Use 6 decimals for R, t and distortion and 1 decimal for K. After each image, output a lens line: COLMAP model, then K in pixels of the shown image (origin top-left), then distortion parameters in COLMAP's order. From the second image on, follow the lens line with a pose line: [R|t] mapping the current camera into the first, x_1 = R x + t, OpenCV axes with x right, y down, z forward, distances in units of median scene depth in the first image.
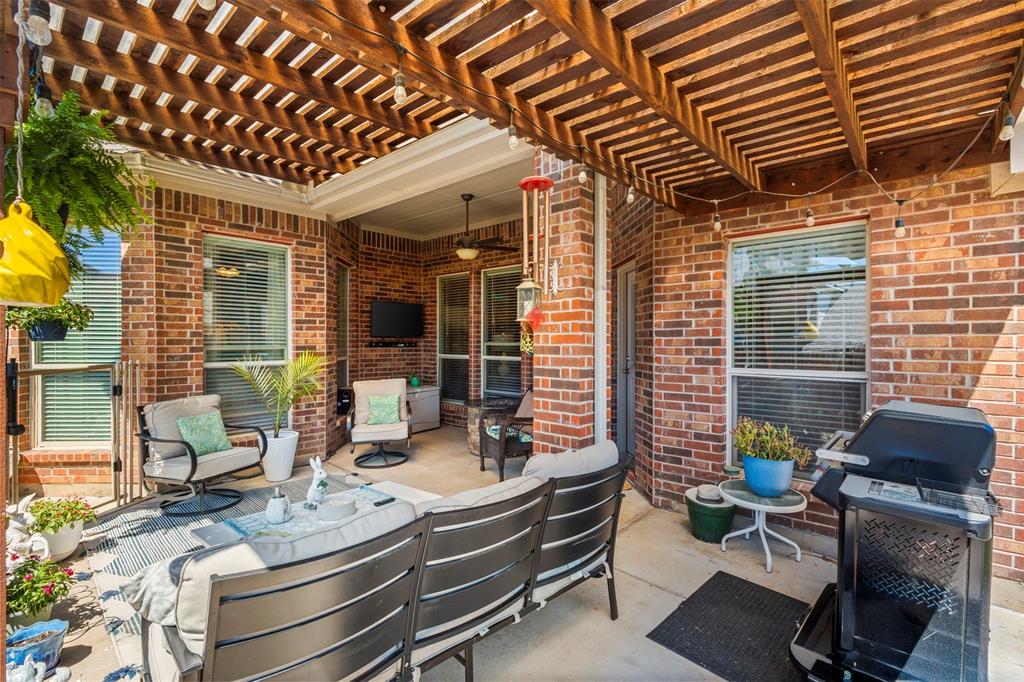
lens RADIAL K [[467.0, 0, 512.0], [0, 467.0, 341.0], [0, 0, 1]] dist [0.005119, -0.000527]
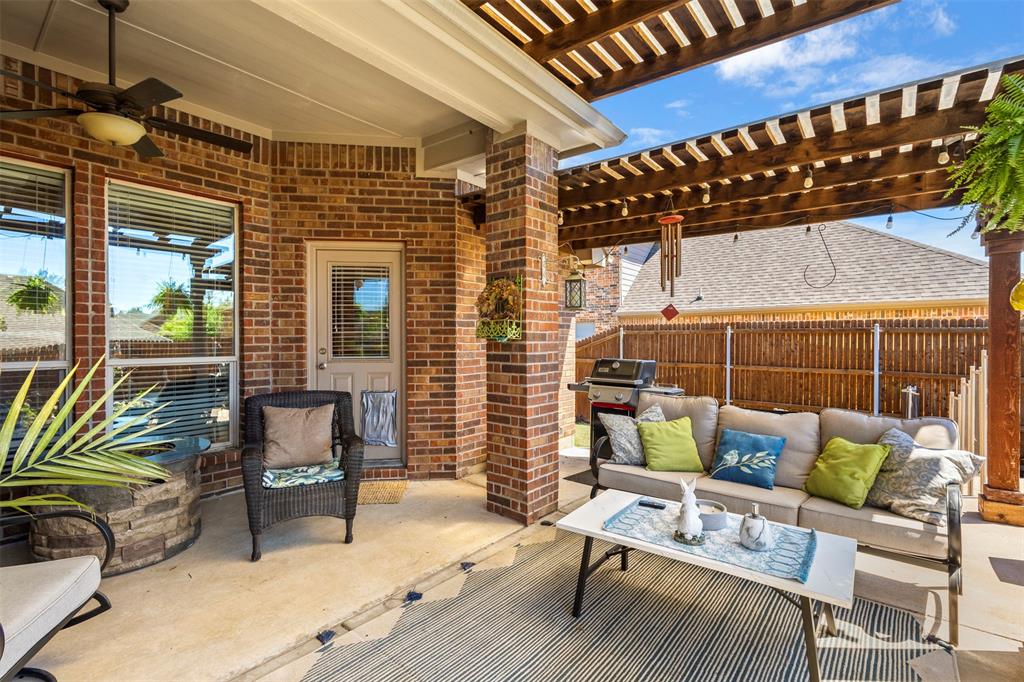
lens RADIAL K [[468.8, 0, 510.7], [0, 468.8, 338.1], [0, 0, 1]] dist [0.016594, -0.007447]
pose [[-0.051538, -0.002461, 0.998668, -0.760949], [0.001519, 0.999996, 0.002543, 0.014789], [-0.998670, 0.001648, -0.051534, 0.870496]]
